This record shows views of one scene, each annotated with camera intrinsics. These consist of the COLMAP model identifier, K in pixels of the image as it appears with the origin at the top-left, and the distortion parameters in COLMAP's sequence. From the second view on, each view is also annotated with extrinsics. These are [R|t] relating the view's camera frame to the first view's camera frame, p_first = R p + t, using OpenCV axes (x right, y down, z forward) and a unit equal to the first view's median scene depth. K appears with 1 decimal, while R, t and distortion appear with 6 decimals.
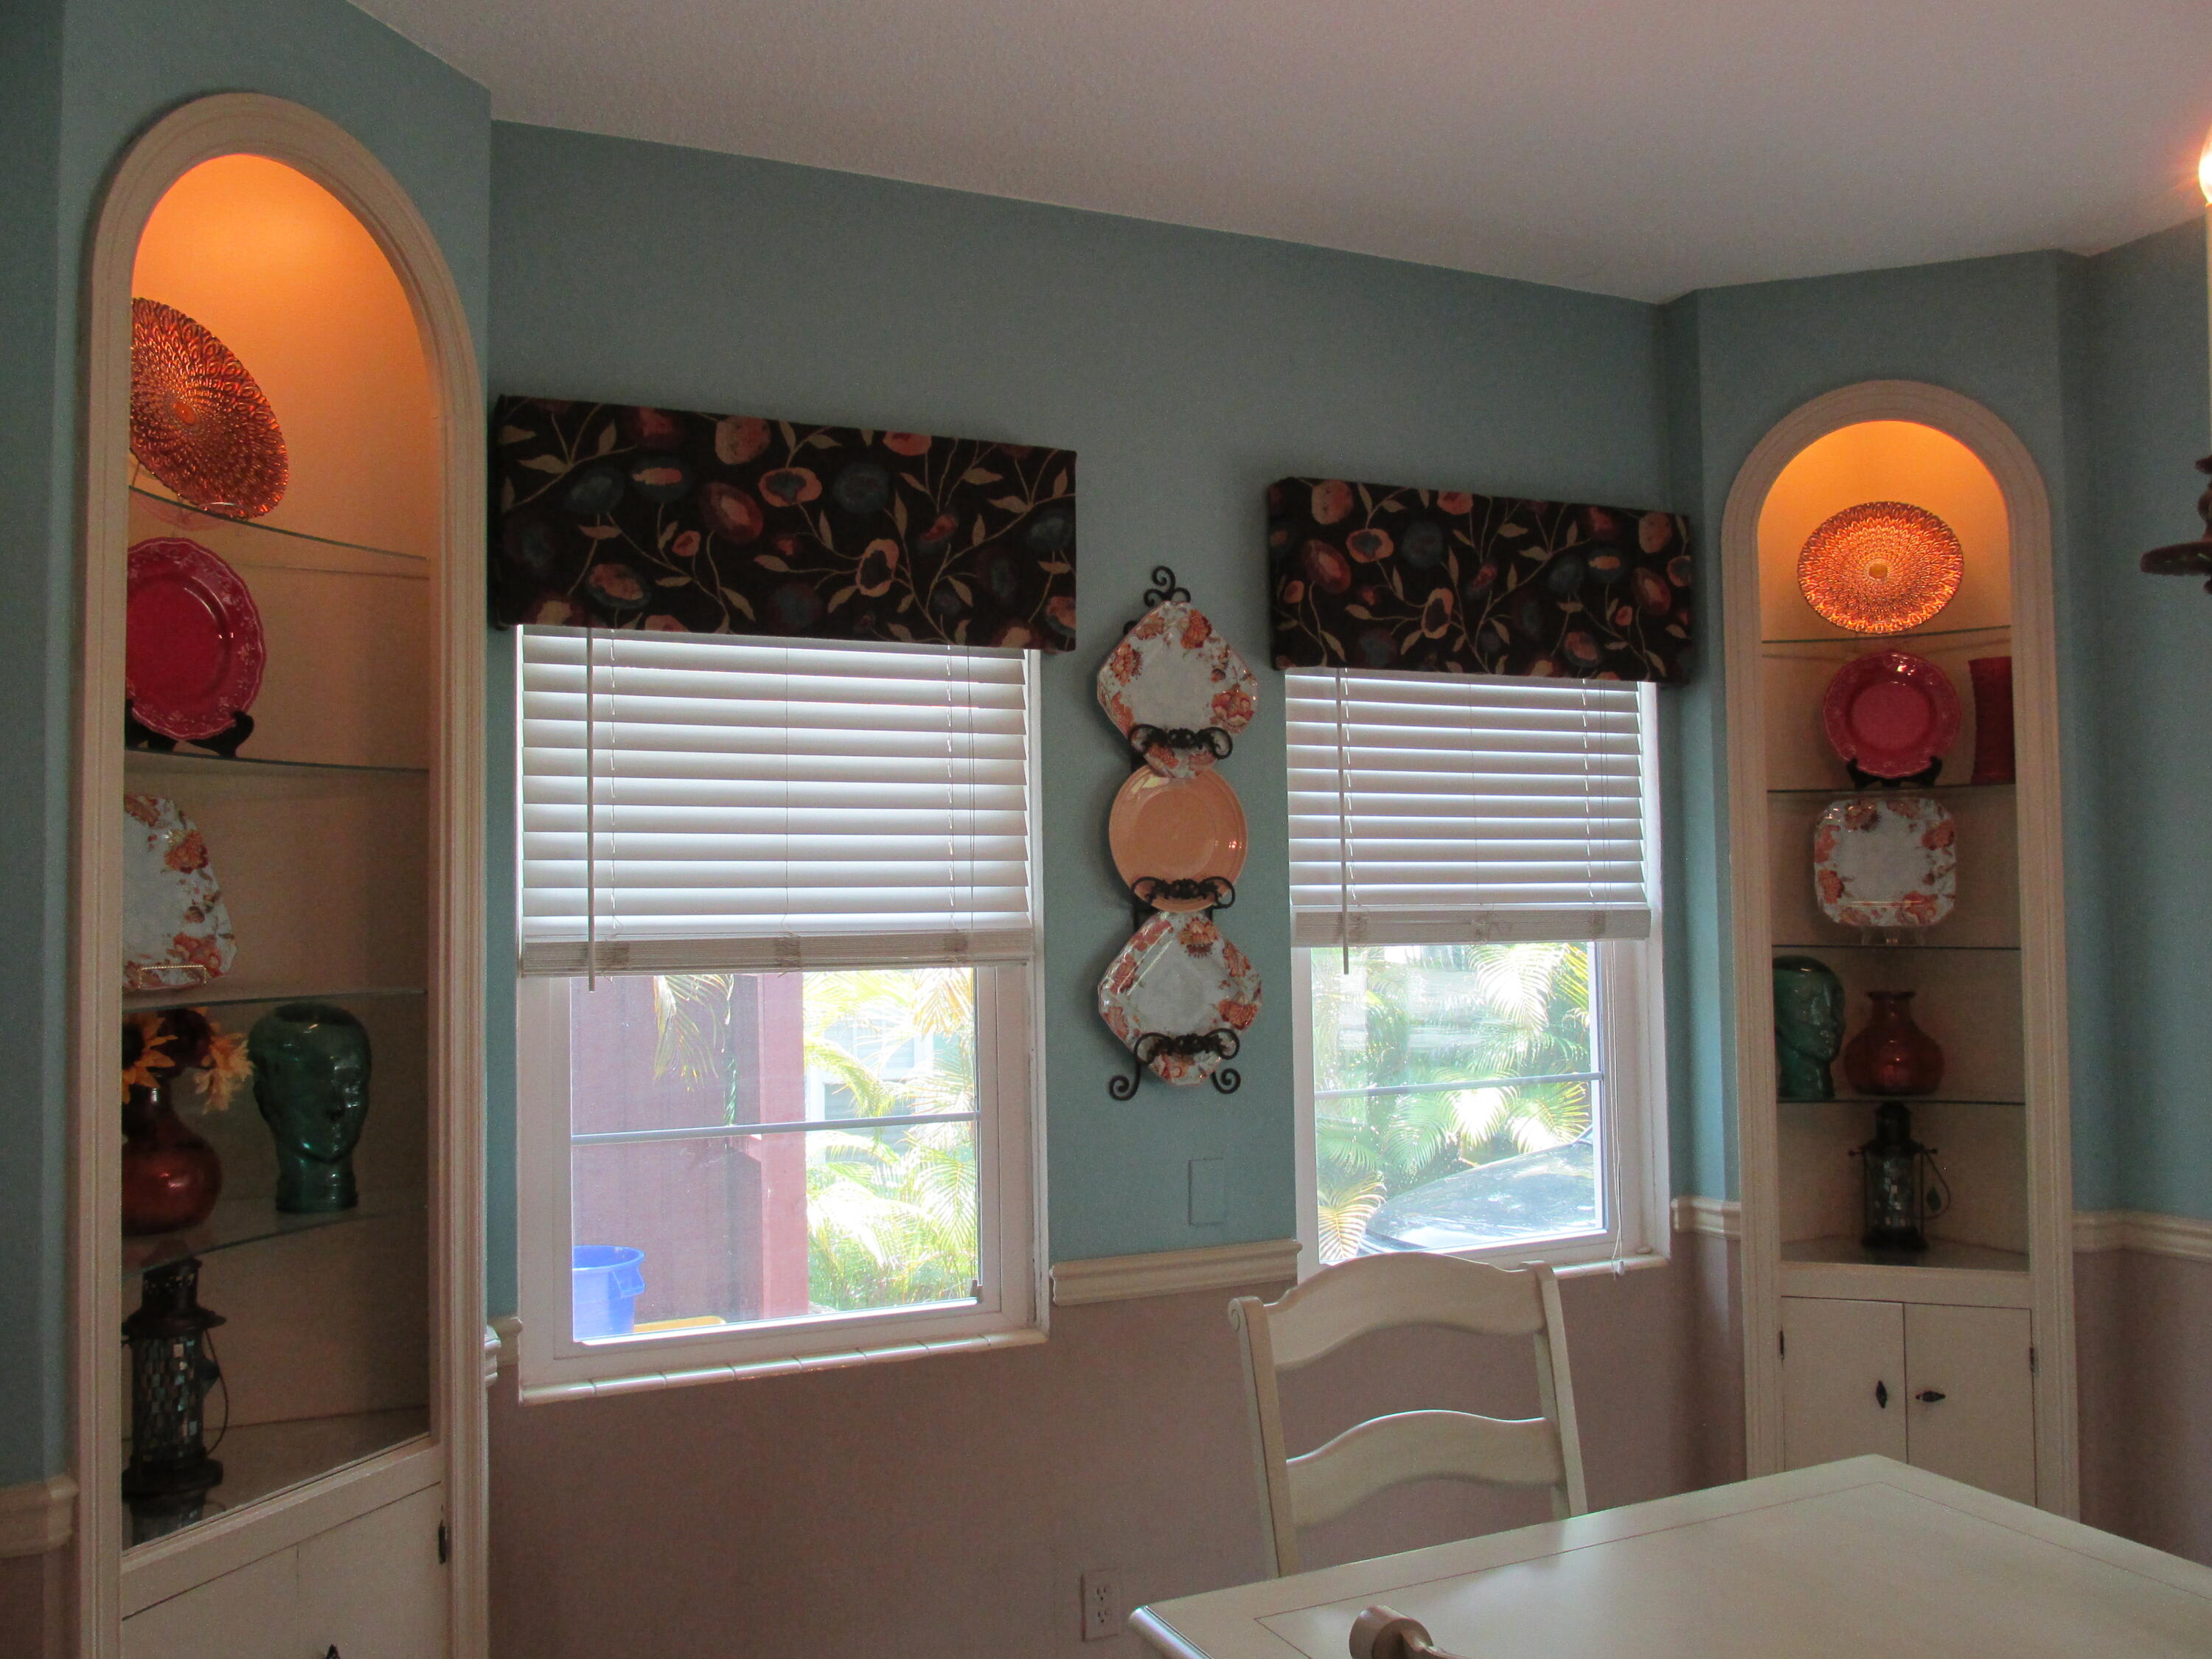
lens RADIAL K [[1842.1, 0, 1114.7], [0, 1842.1, 837.6], [0, 0, 1]] dist [-0.025568, -0.005239]
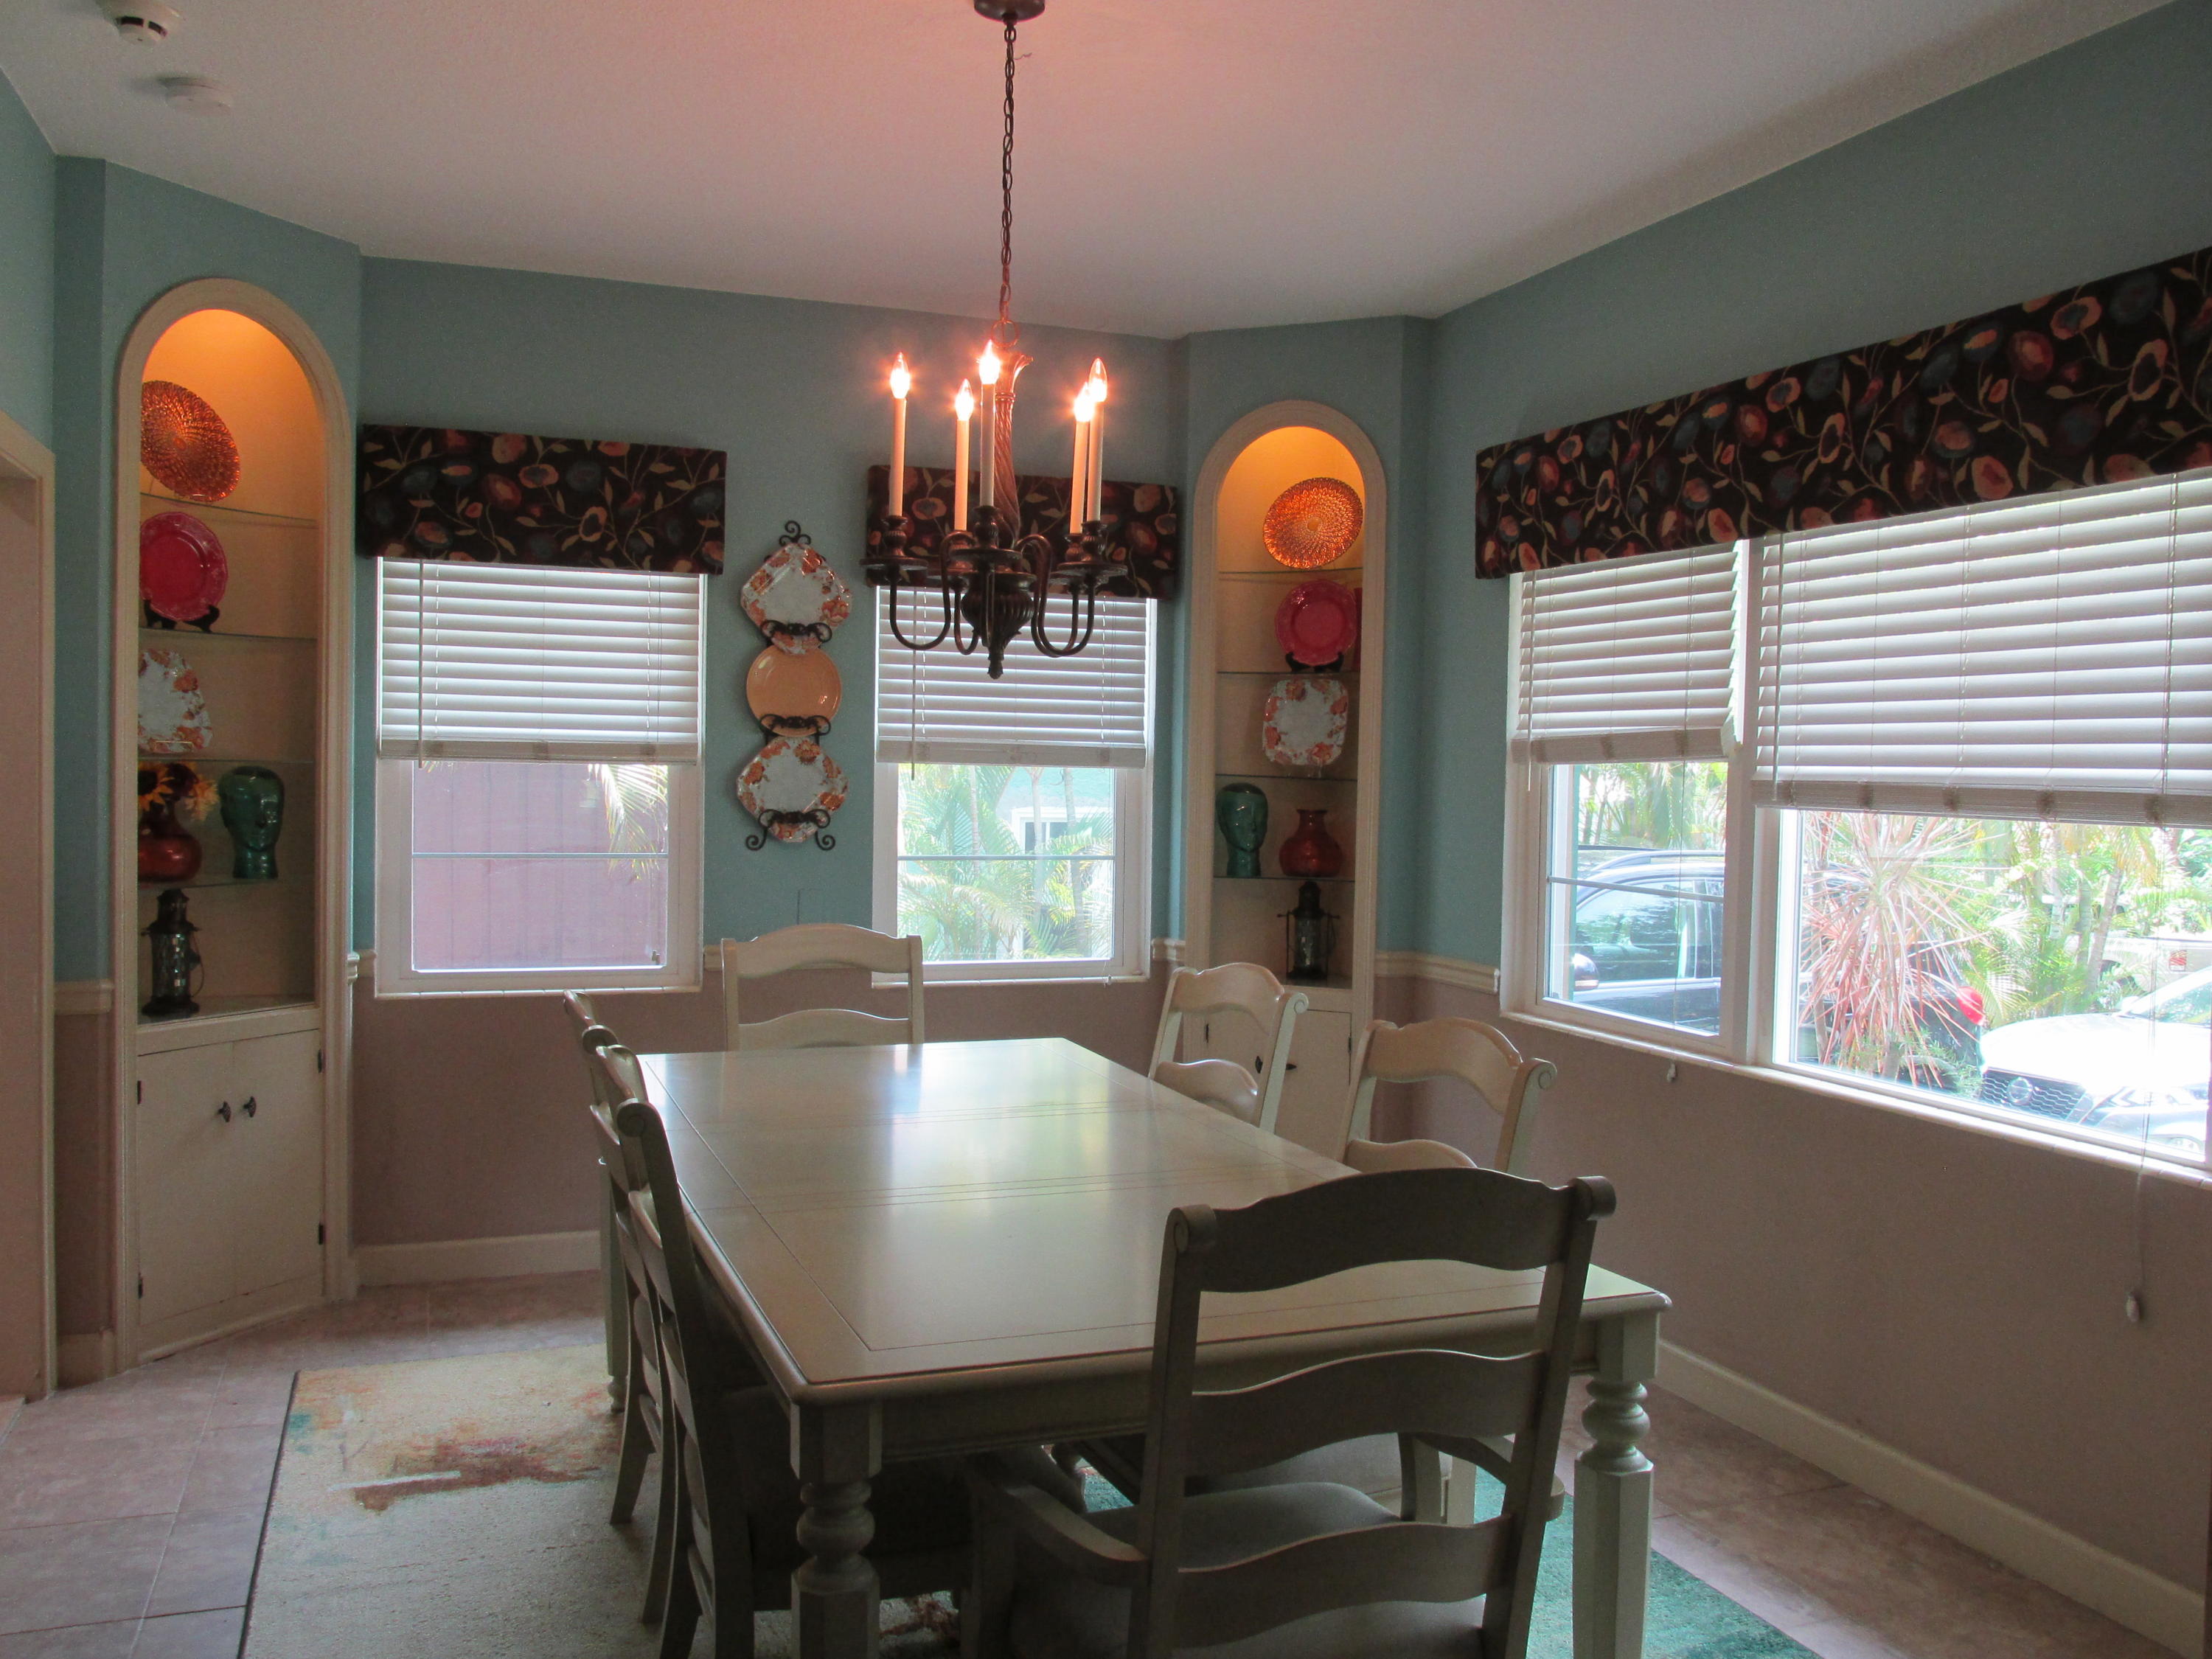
lens RADIAL K [[1866.2, 0, 1106.0], [0, 1866.2, 829.5], [0, 0, 1]] dist [-0.011733, -0.007406]
pose [[0.996257, 0.036249, -0.078473, 0.468900], [-0.030506, 0.996851, 0.073193, -0.007144], [0.080879, -0.070525, 0.994226, -0.657049]]
